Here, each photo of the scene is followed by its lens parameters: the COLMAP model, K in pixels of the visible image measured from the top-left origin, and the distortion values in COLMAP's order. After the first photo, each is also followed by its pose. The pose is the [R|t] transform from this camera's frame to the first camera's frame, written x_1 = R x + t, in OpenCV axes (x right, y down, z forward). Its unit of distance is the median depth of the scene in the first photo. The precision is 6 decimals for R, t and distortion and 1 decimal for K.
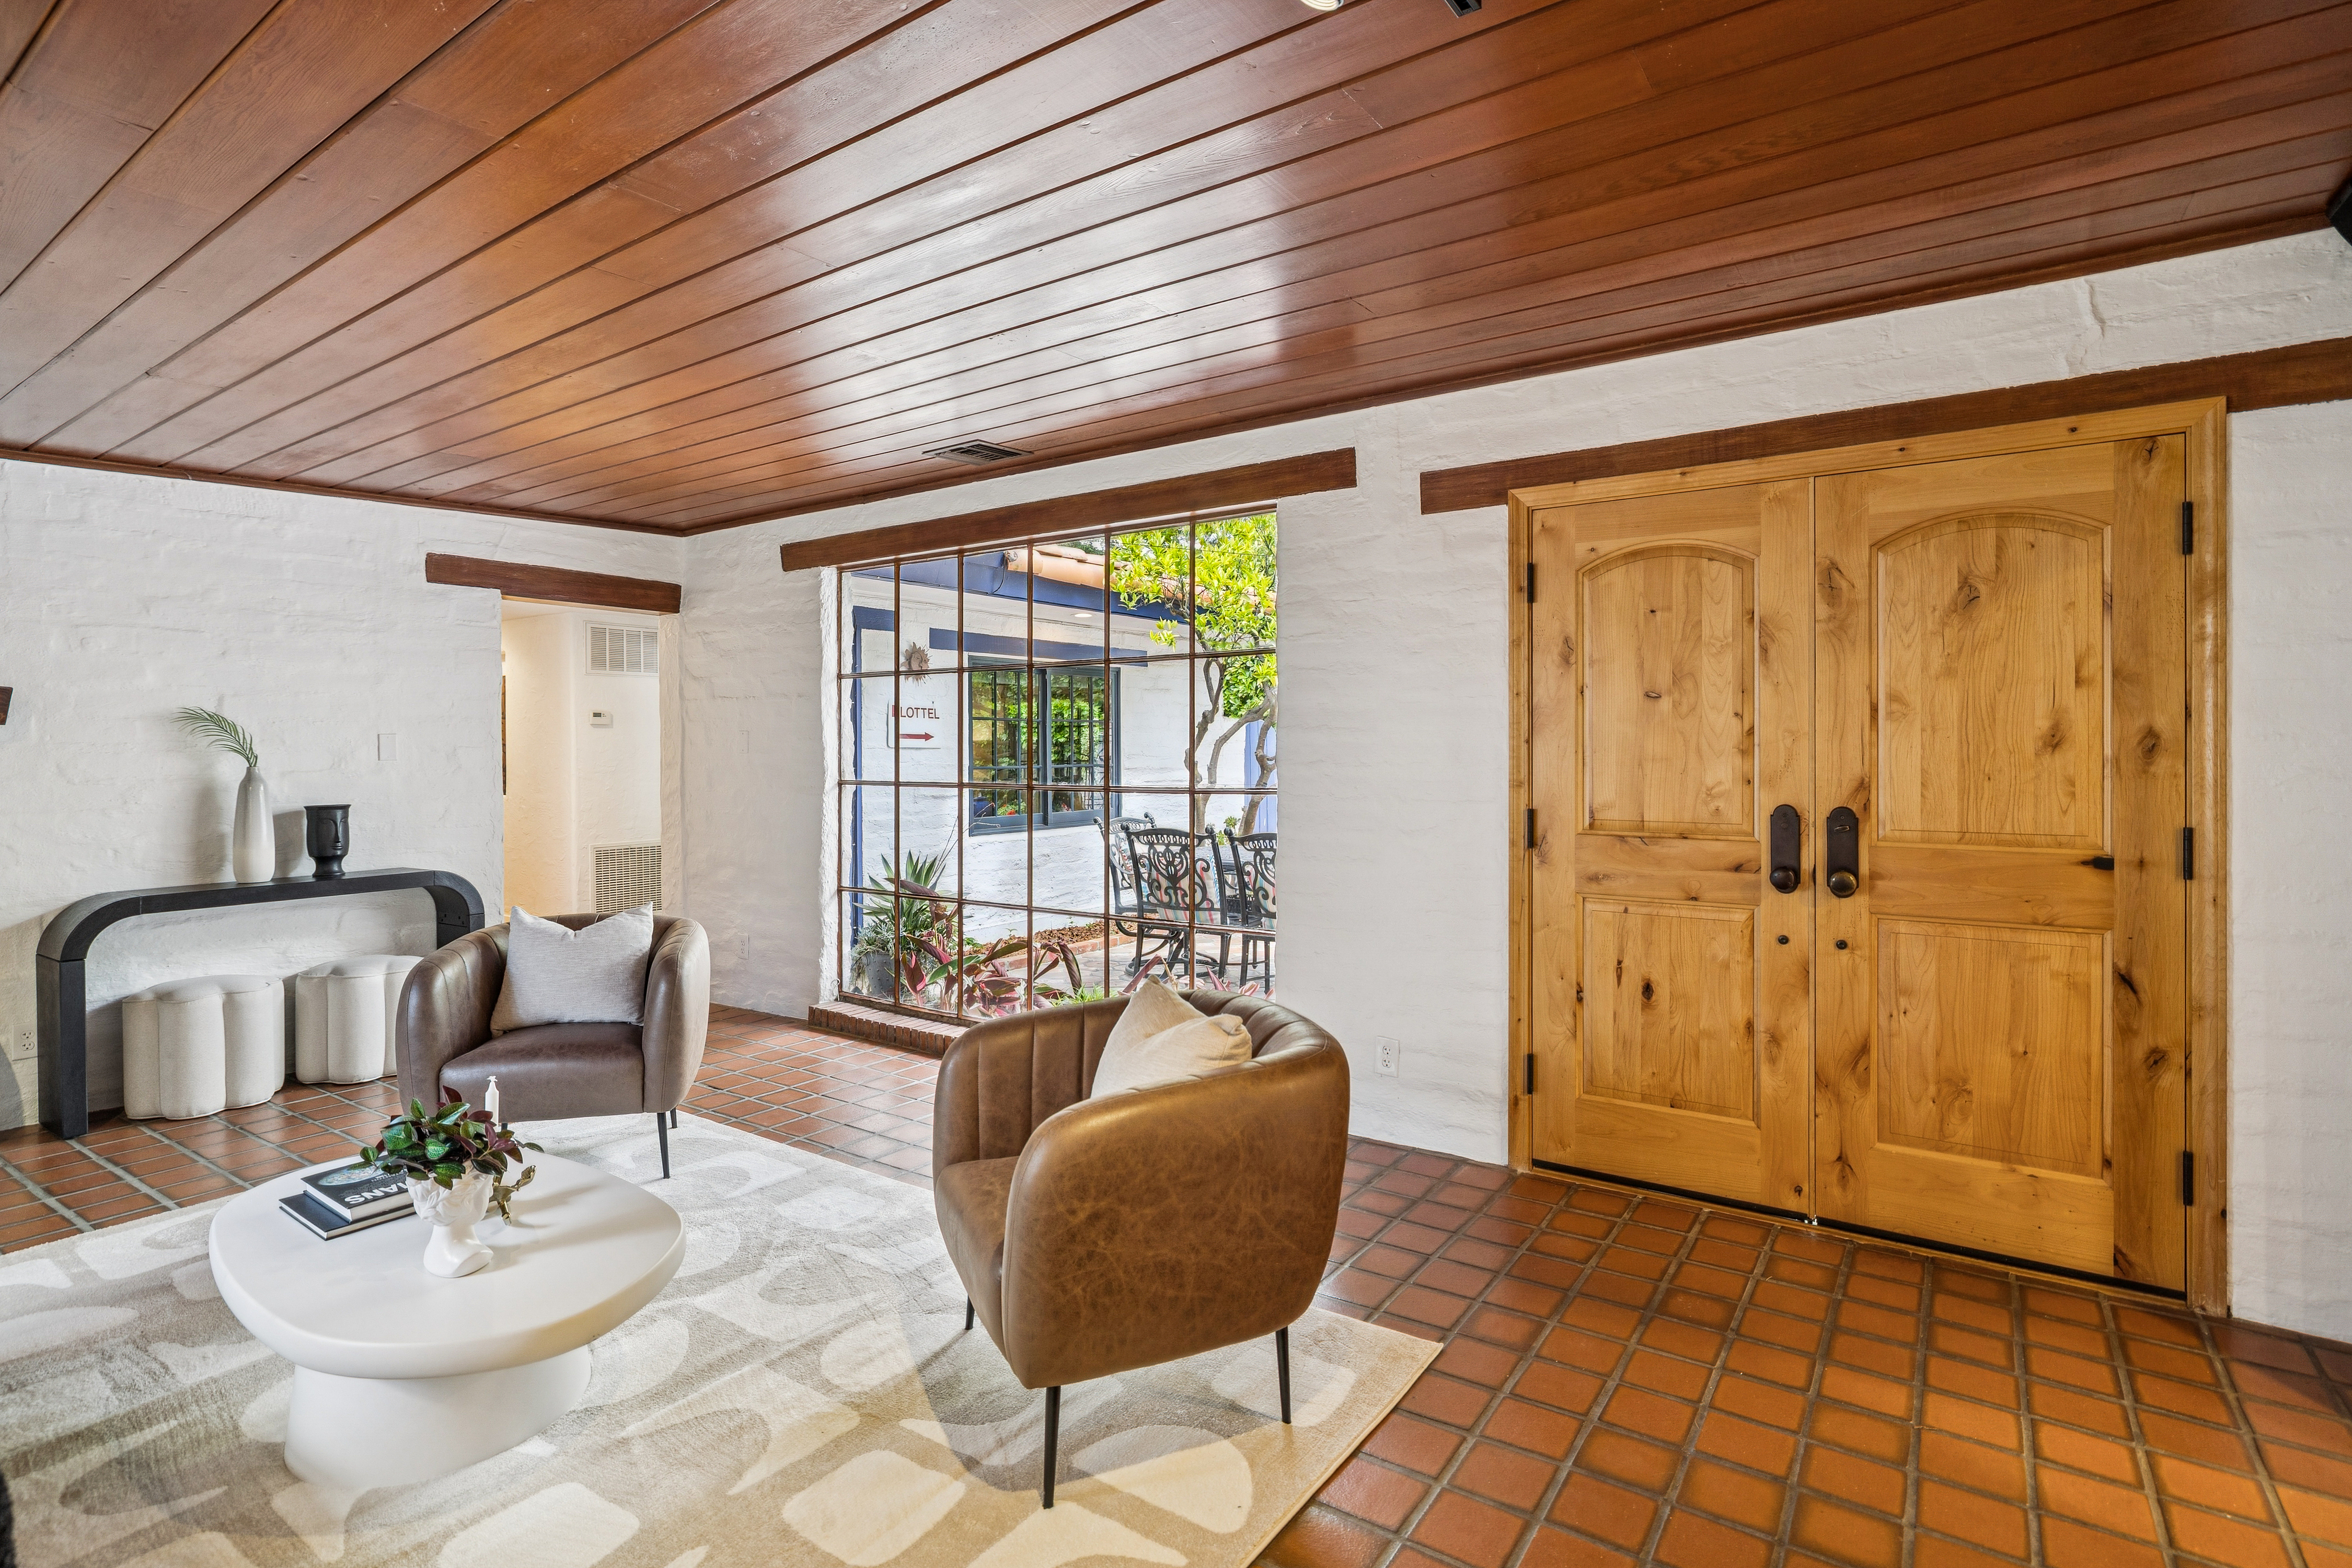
lens RADIAL K [[1133.4, 0, 1175.2], [0, 1133.4, 744.4], [0, 0, 1]] dist [-0.000535, -0.000197]
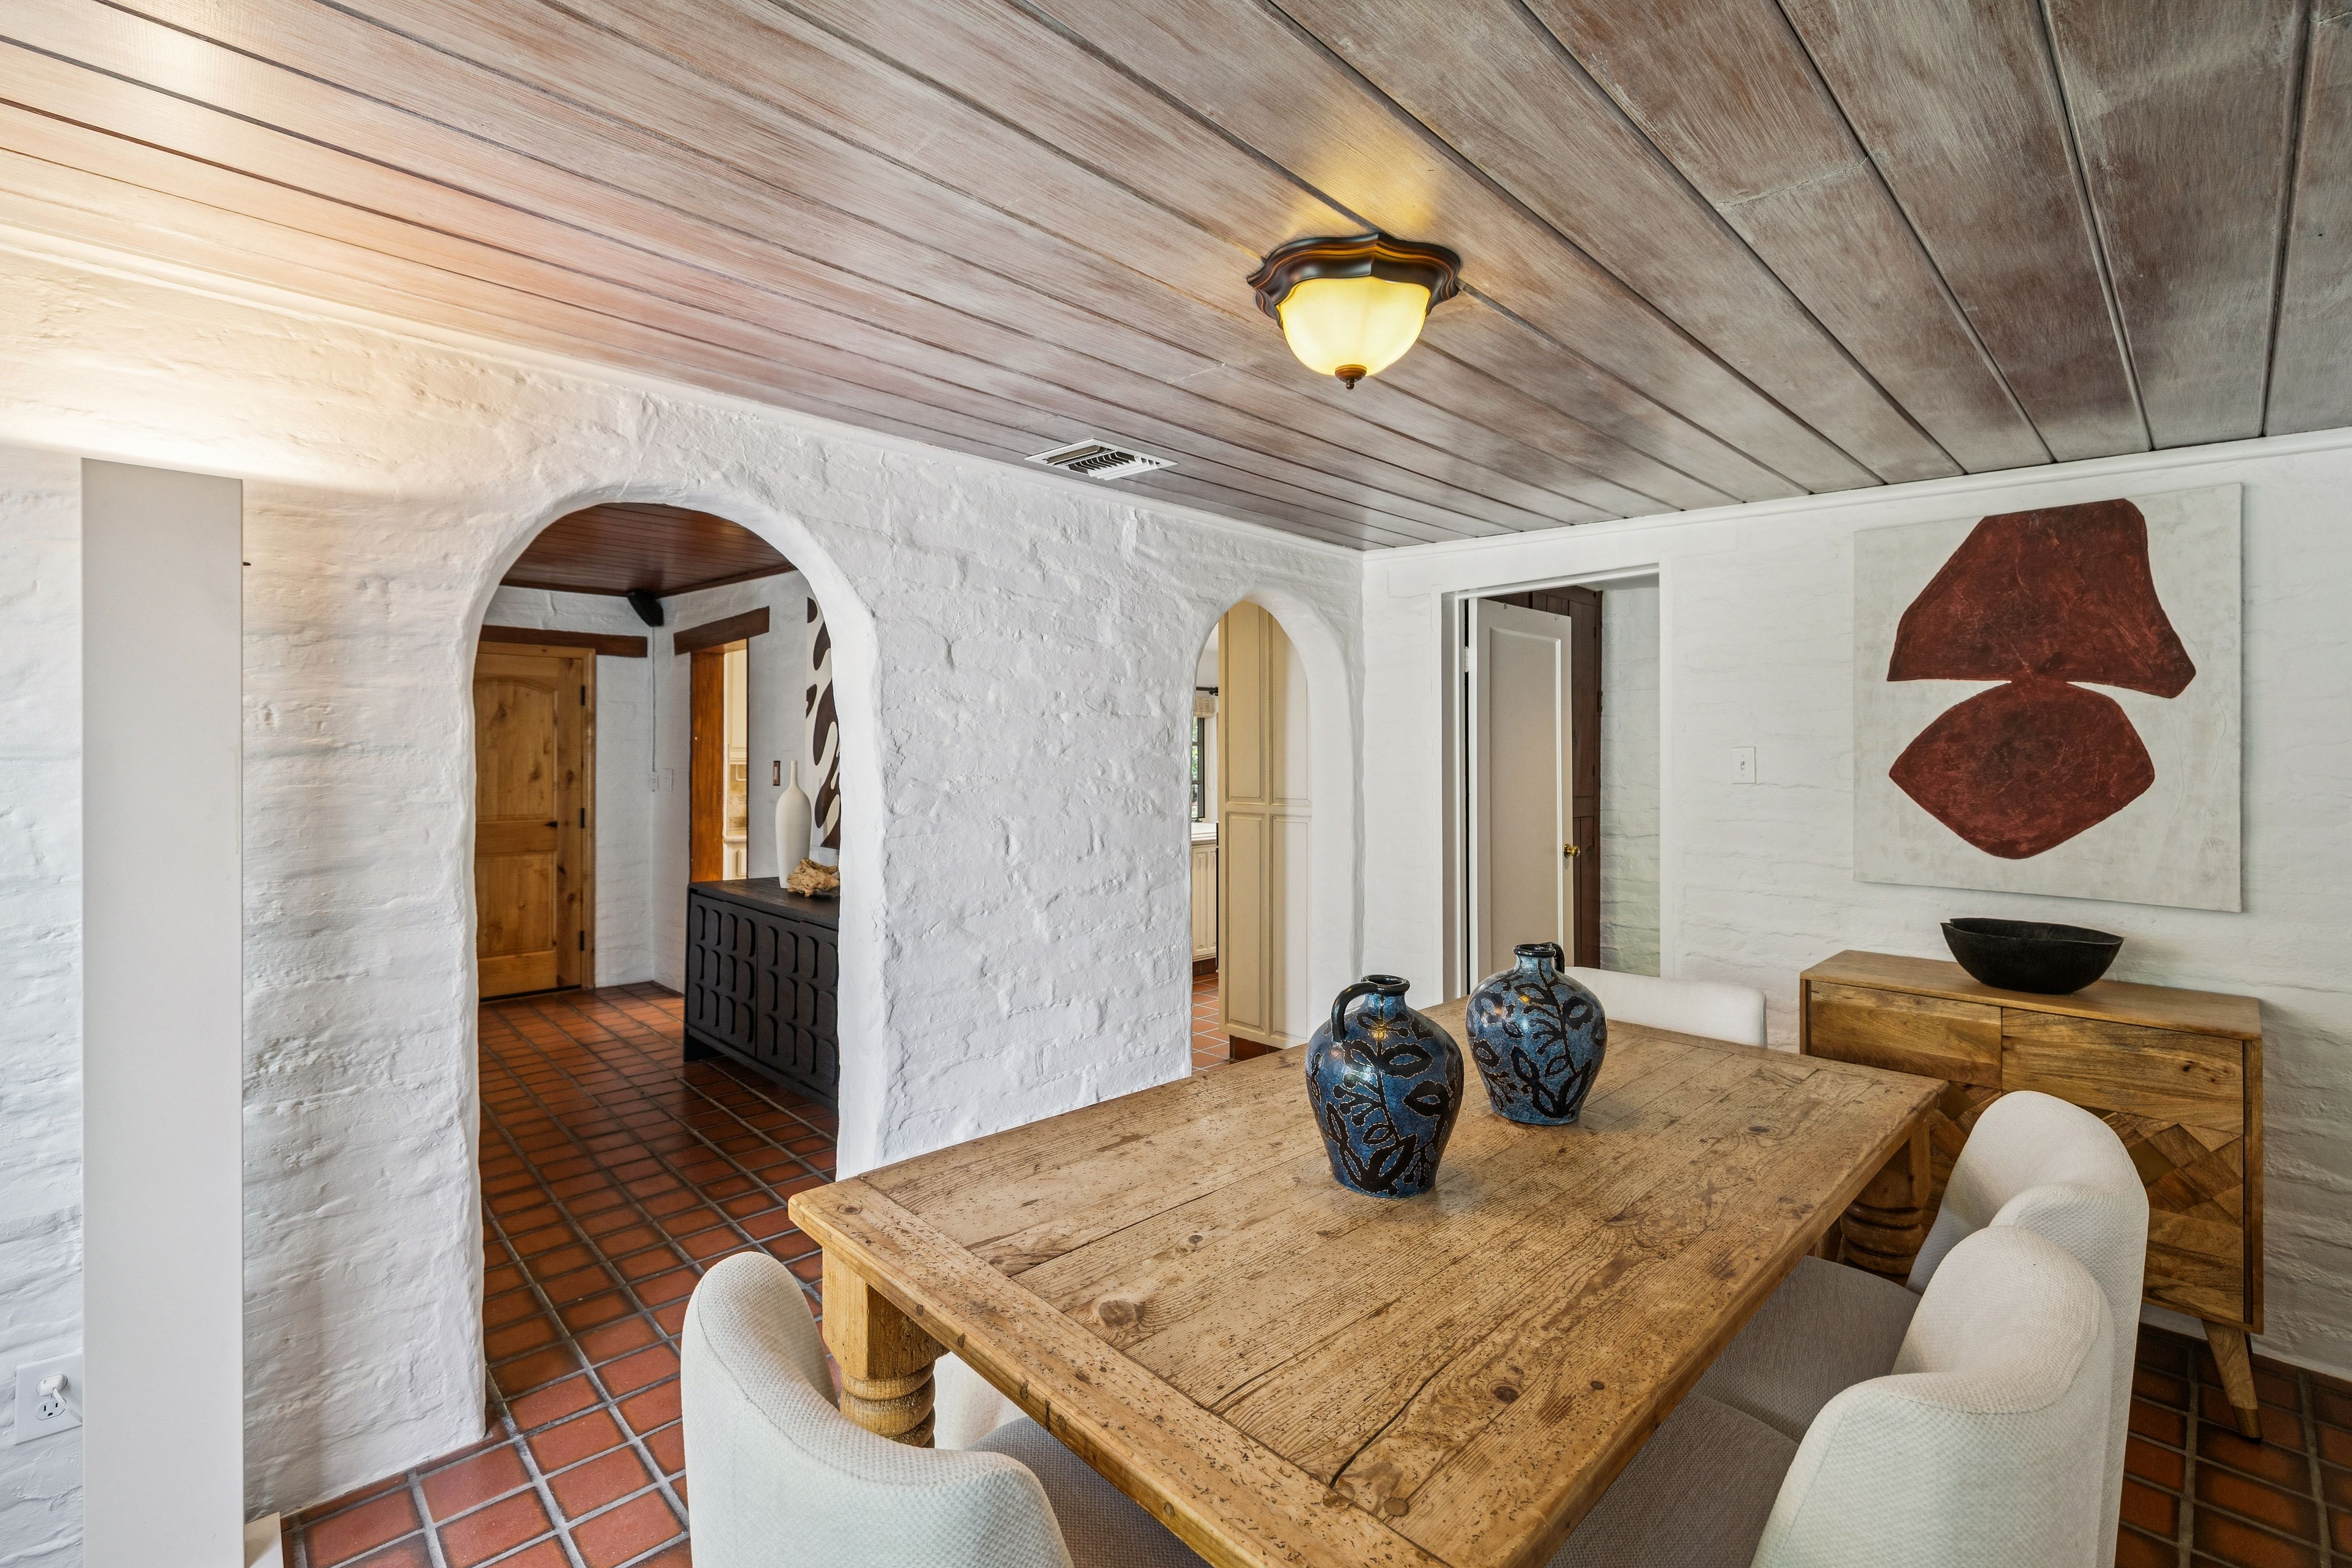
lens RADIAL K [[1008.1, 0, 1169.7], [0, 1008.1, 765.5], [0, 0, 1]] dist [0.001771, 0.000301]
pose [[0.197041, 0.002625, 0.980392, -1.120180], [-0.001425, 0.999996, -0.002391, -0.022536], [-0.980394, -0.000926, 0.197044, -0.791816]]
